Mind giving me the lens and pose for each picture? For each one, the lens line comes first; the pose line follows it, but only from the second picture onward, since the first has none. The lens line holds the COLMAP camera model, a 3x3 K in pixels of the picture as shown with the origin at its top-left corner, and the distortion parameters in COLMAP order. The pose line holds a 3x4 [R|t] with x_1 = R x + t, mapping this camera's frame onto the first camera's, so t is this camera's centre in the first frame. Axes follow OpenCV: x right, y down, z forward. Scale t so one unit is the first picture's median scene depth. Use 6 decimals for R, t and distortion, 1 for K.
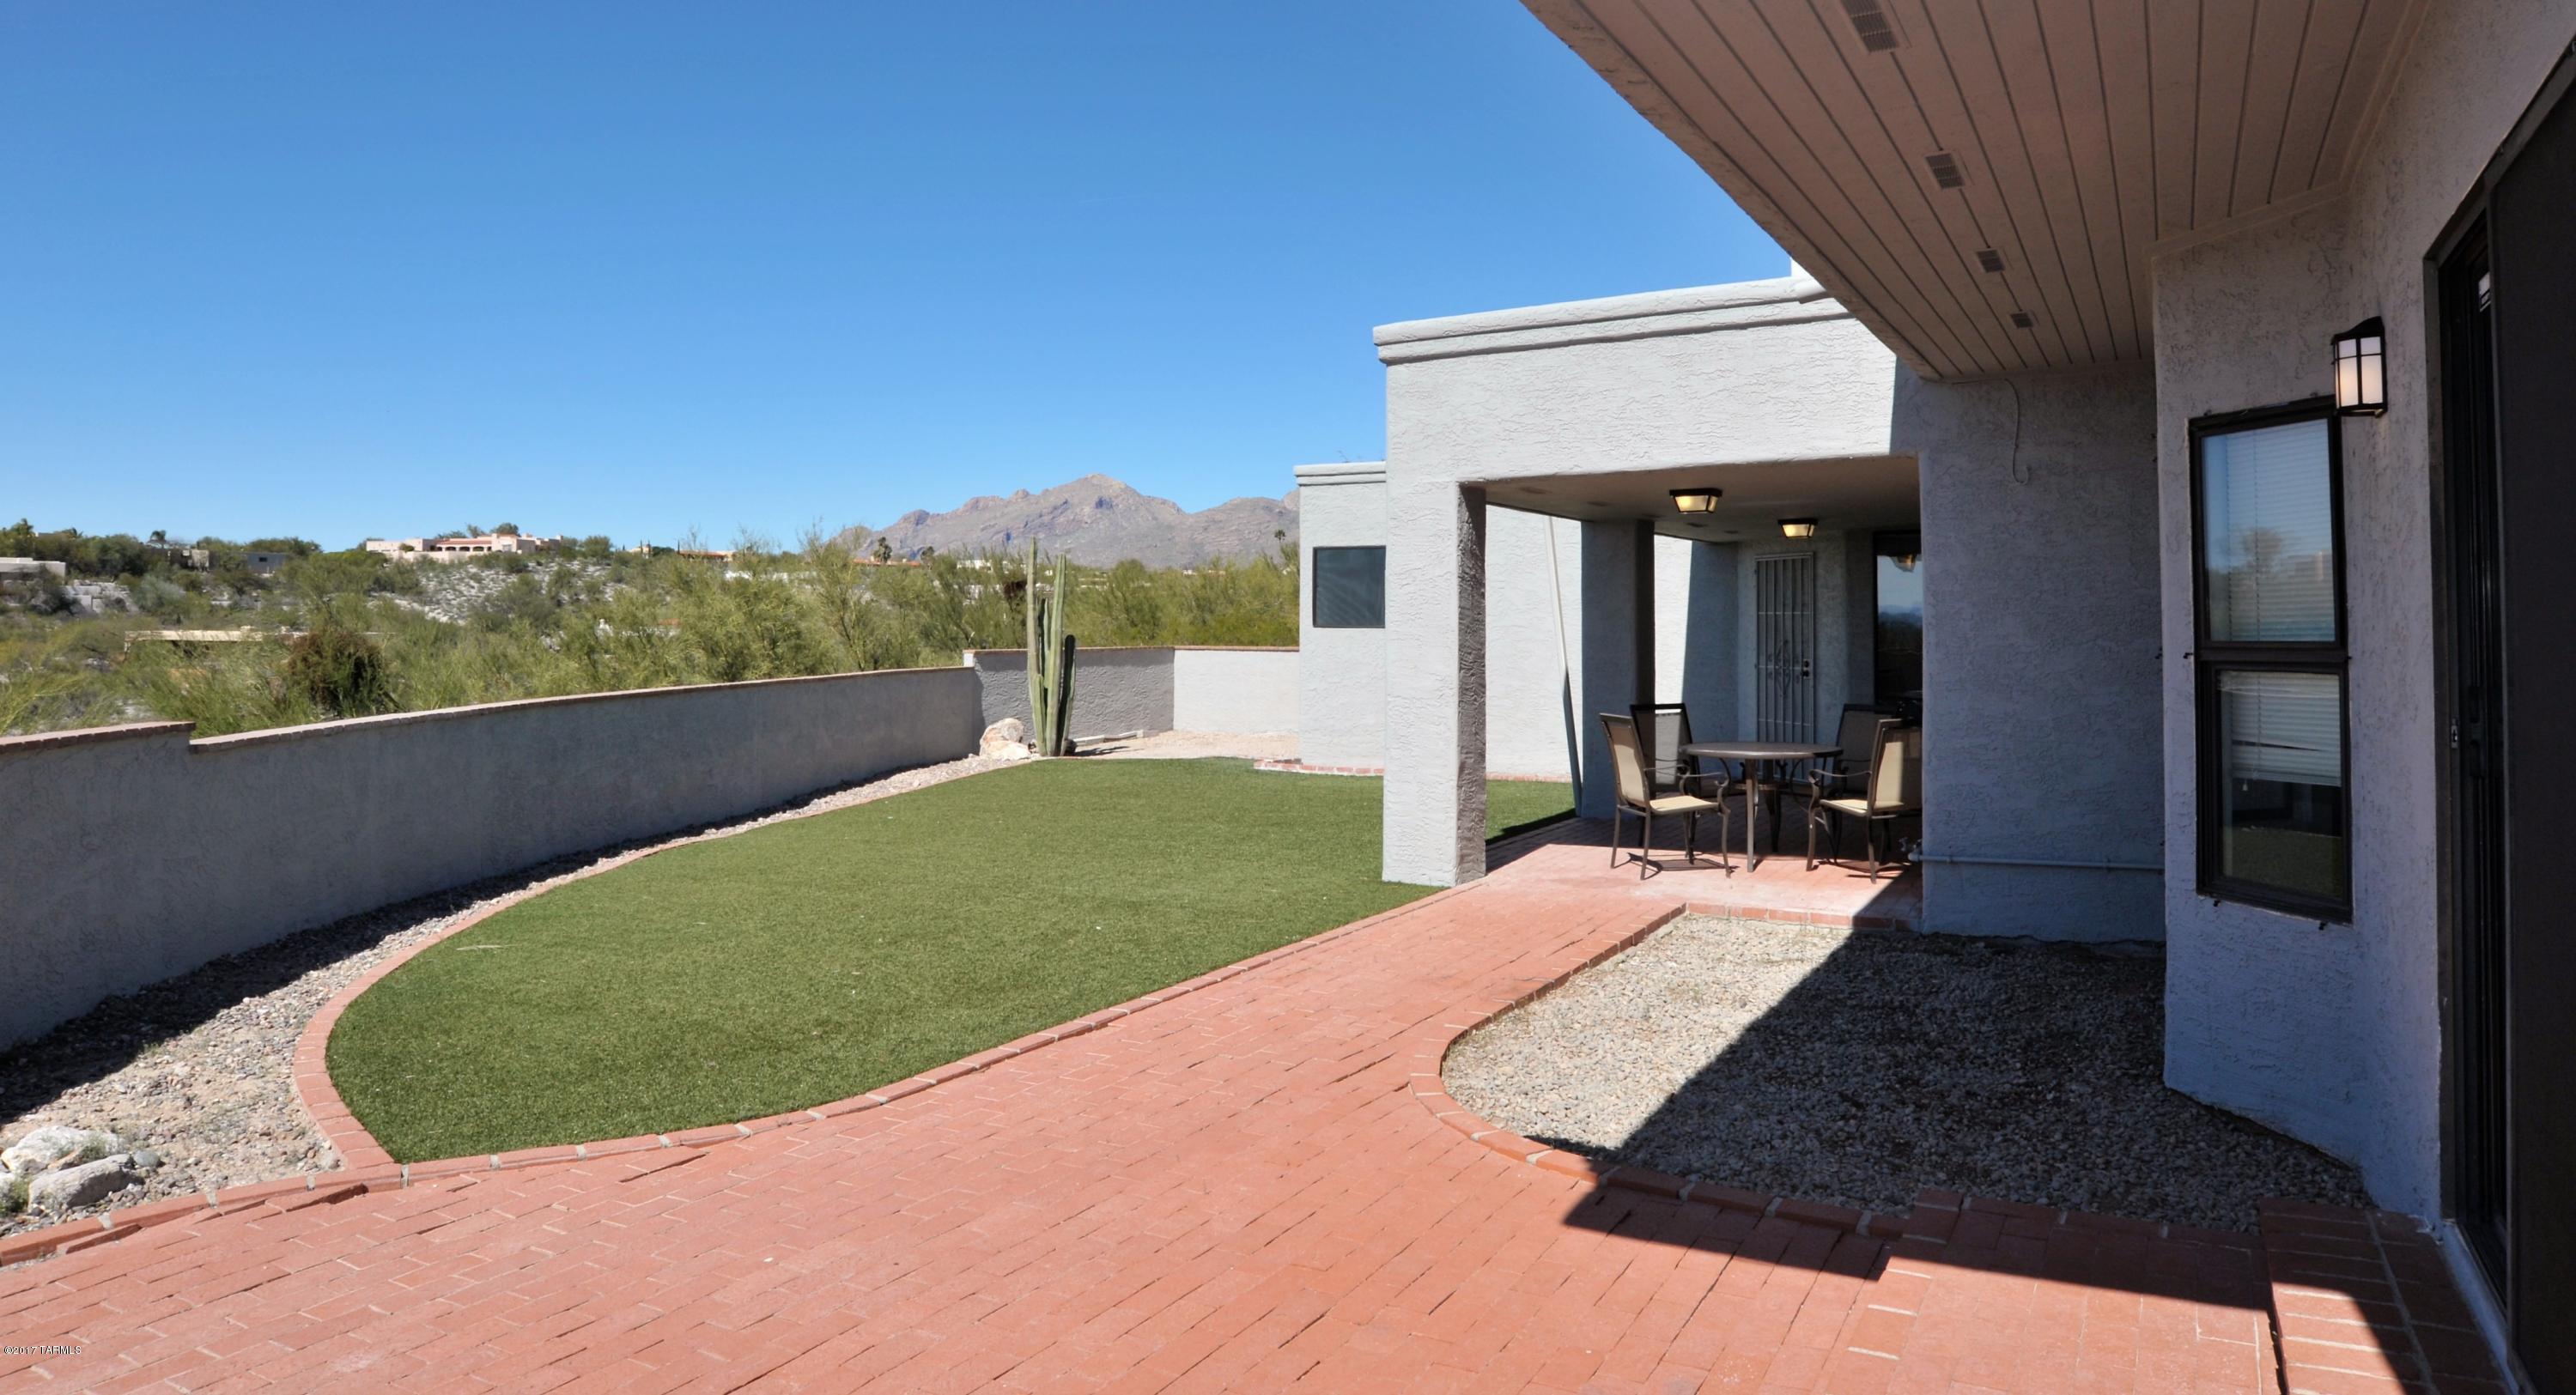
lens RADIAL K [[1610.3, 0, 1288.0], [0, 1610.3, 560.0], [0, 0, 1]] dist [-0.058576, 0.000401]
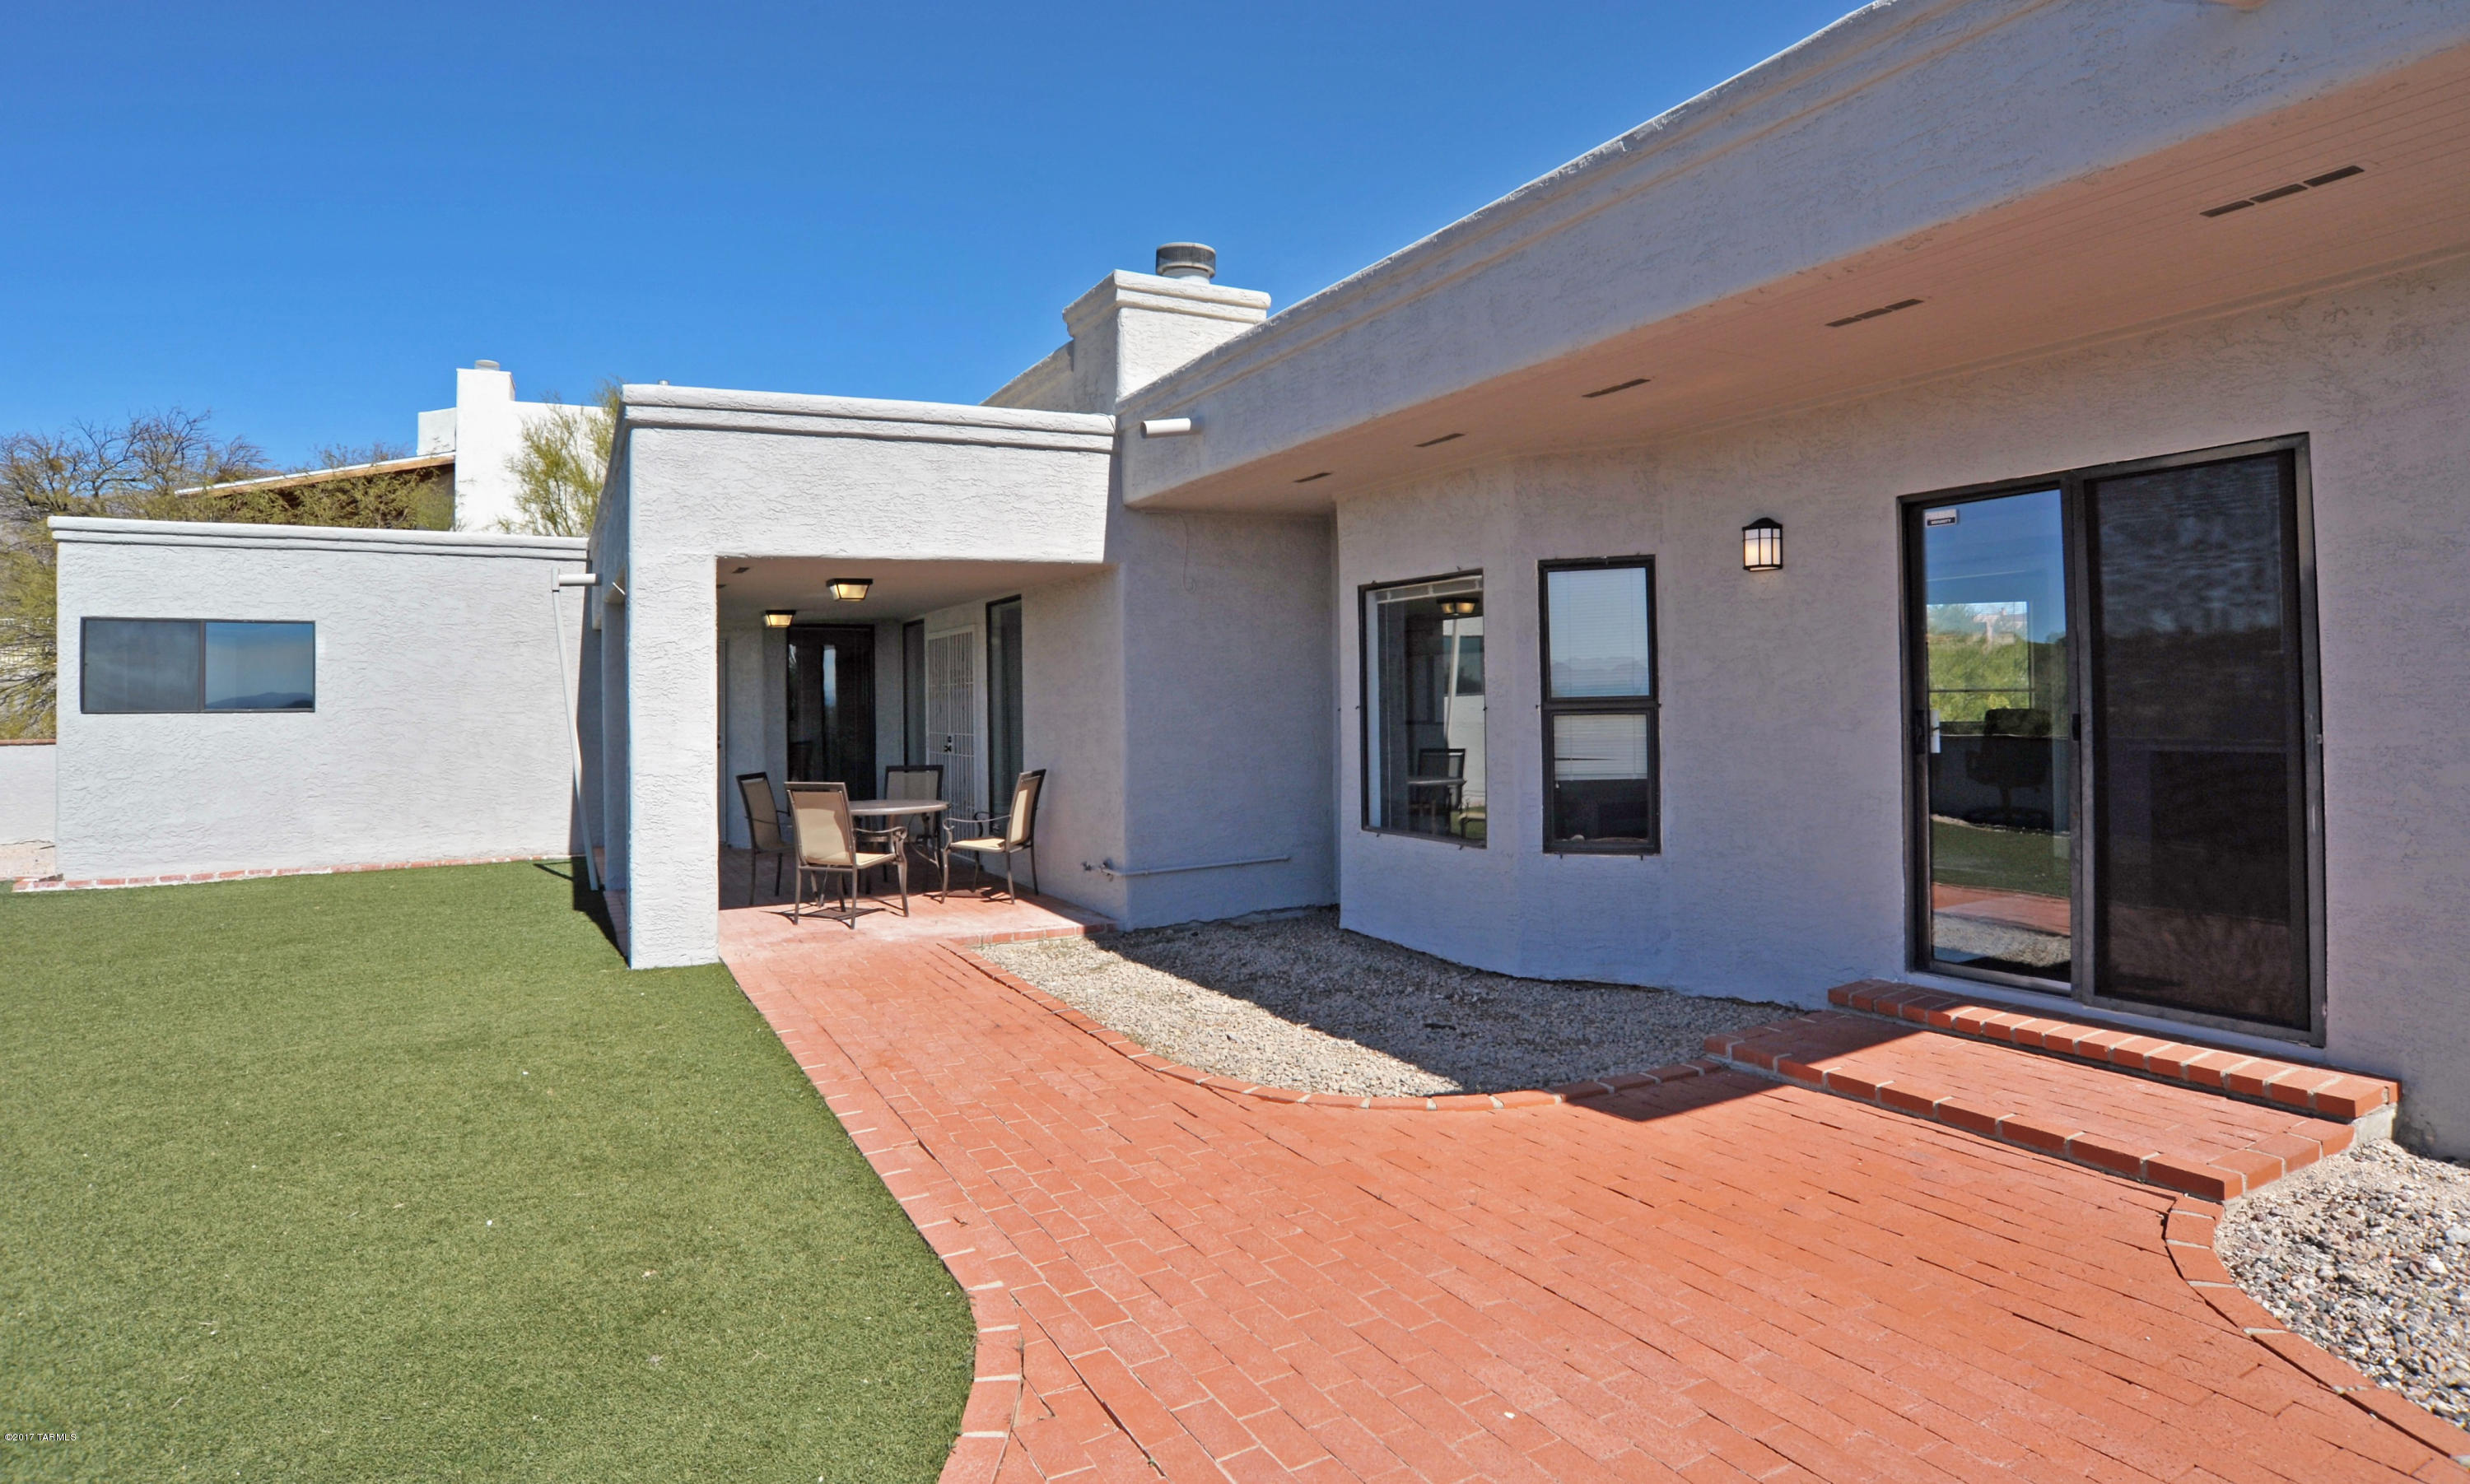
lens RADIAL K [[1303.1, 0, 1234.0], [0, 1303.1, 683.4], [0, 0, 1]] dist [-0.123715, 0.066902]
pose [[0.531442, 0.002933, 0.847090, -0.409862], [-0.019743, 0.999765, 0.008924, 0.017547], [-0.846865, -0.021467, 0.531375, 0.320832]]
